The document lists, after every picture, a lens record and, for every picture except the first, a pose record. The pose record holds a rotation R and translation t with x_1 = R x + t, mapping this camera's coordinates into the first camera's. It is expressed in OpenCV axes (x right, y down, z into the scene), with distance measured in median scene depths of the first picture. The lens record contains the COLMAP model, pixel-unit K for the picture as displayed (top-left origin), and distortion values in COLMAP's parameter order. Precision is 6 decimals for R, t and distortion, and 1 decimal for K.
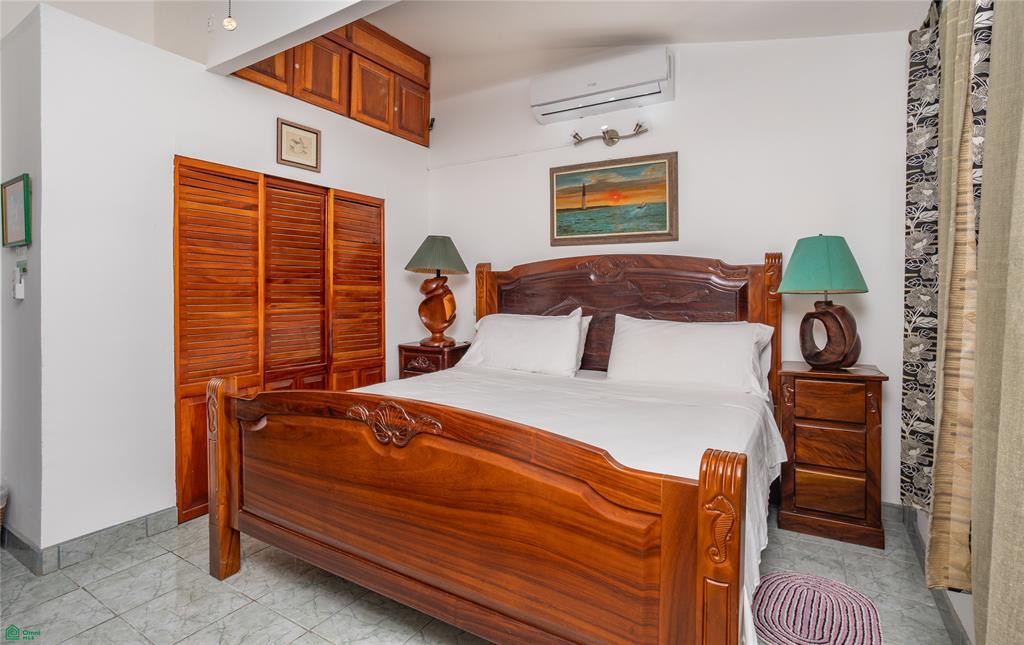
lens RADIAL K [[505.4, 0, 508.7], [0, 505.4, 302.6], [0, 0, 1]] dist [-0.038335, 0.000445]
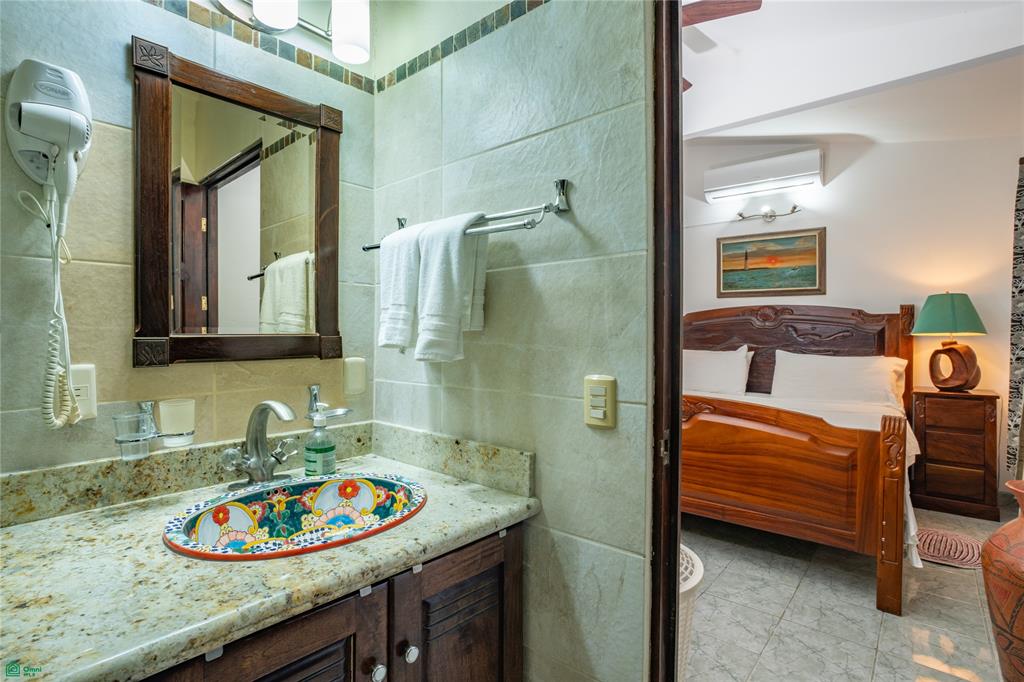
lens RADIAL K [[491.9, 0, 512.0], [0, 491.9, 341.0], [0, 0, 1]] dist [-0.068215, 0.025058]
pose [[0.983737, 0.007251, -0.179468, -0.244208], [-0.007756, 0.999968, -0.002113, 0.006920], [0.179447, 0.003471, 0.983762, -0.379387]]
